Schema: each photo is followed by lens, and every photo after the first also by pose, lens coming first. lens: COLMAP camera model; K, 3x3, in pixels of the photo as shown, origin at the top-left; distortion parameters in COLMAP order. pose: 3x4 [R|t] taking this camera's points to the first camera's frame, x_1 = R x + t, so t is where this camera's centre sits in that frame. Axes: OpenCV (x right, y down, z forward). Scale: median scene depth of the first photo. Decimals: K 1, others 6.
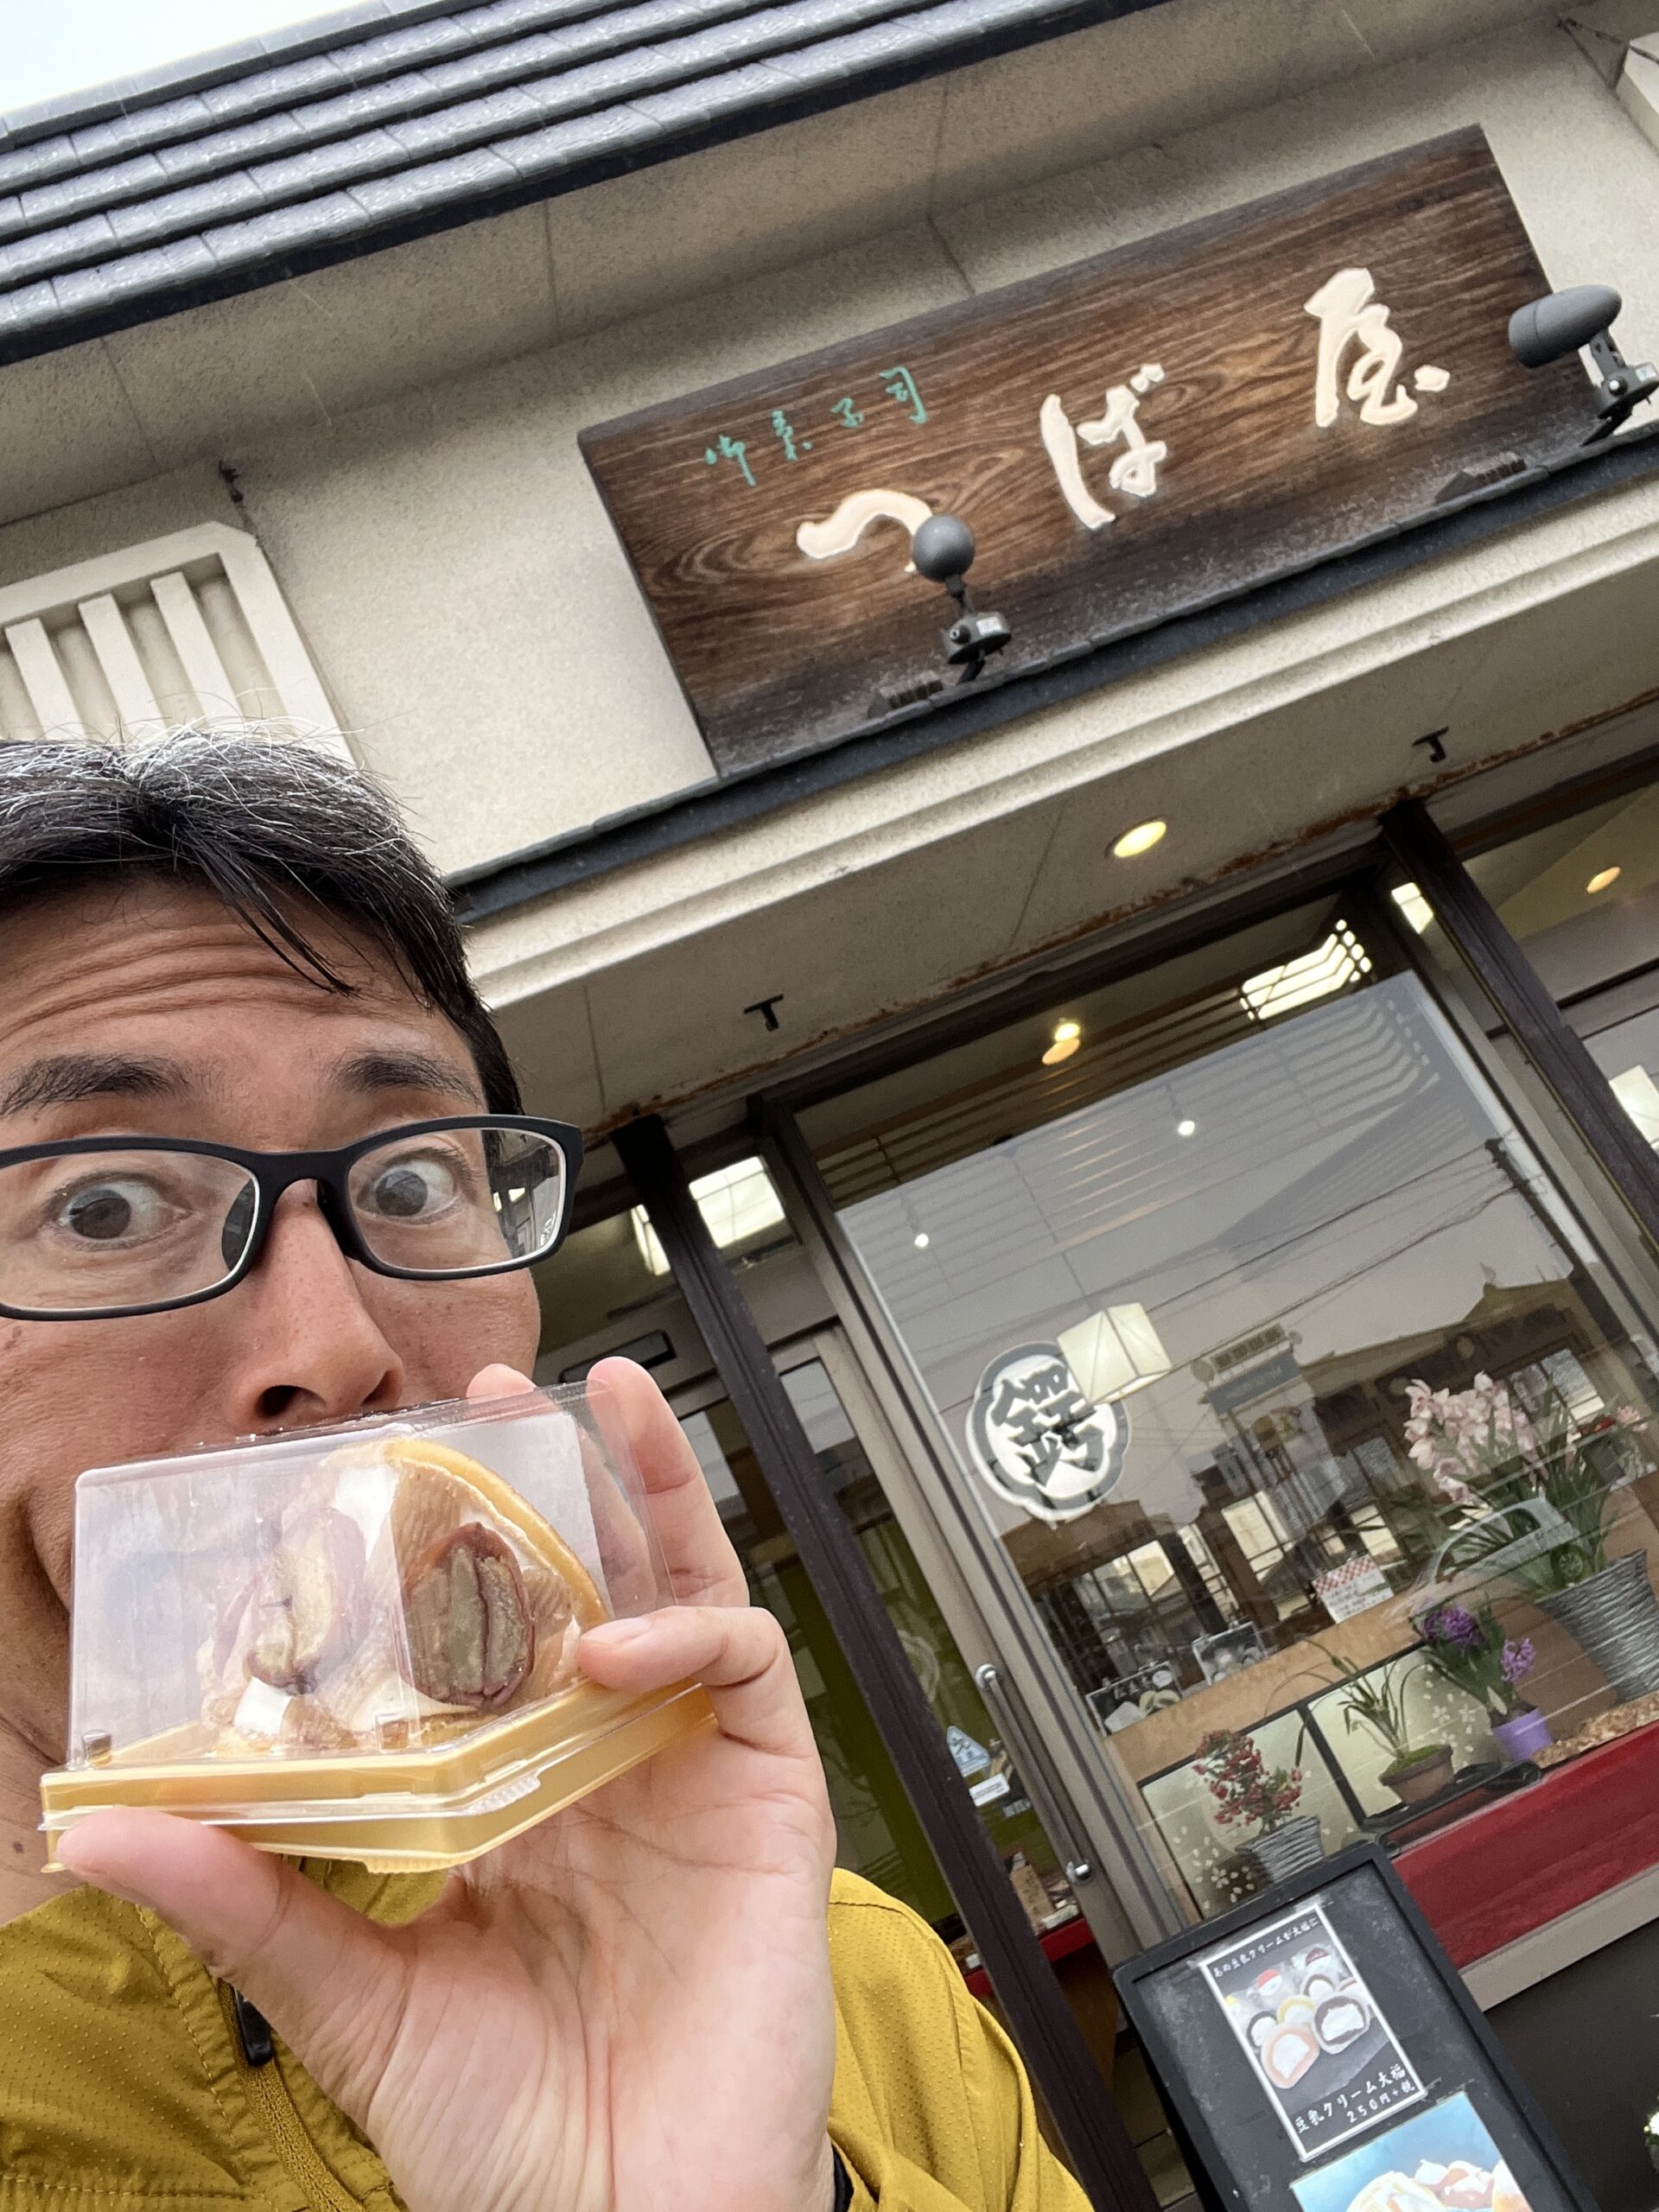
lens RADIAL K [[1936.0, 0, 829.5], [0, 1936.0, 1106.0], [0, 0, 1]] dist [0.051417, -0.012833]
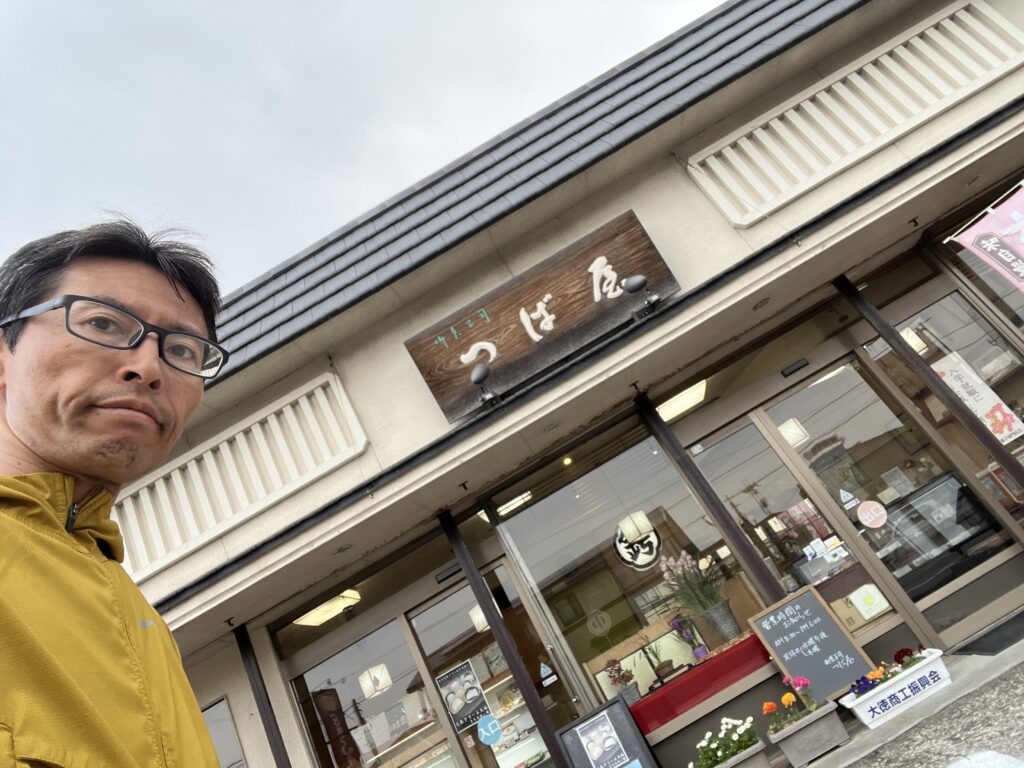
lens RADIAL K [[681.2, 0, 512.0], [0, 681.2, 384.0], [0, 0, 1]] dist [0.030929, -0.000355]
pose [[0.969165, -0.146823, -0.197893, 0.335287], [0.144765, 0.989153, -0.024906, -0.187099], [0.199403, -0.004510, 0.979907, -0.307106]]
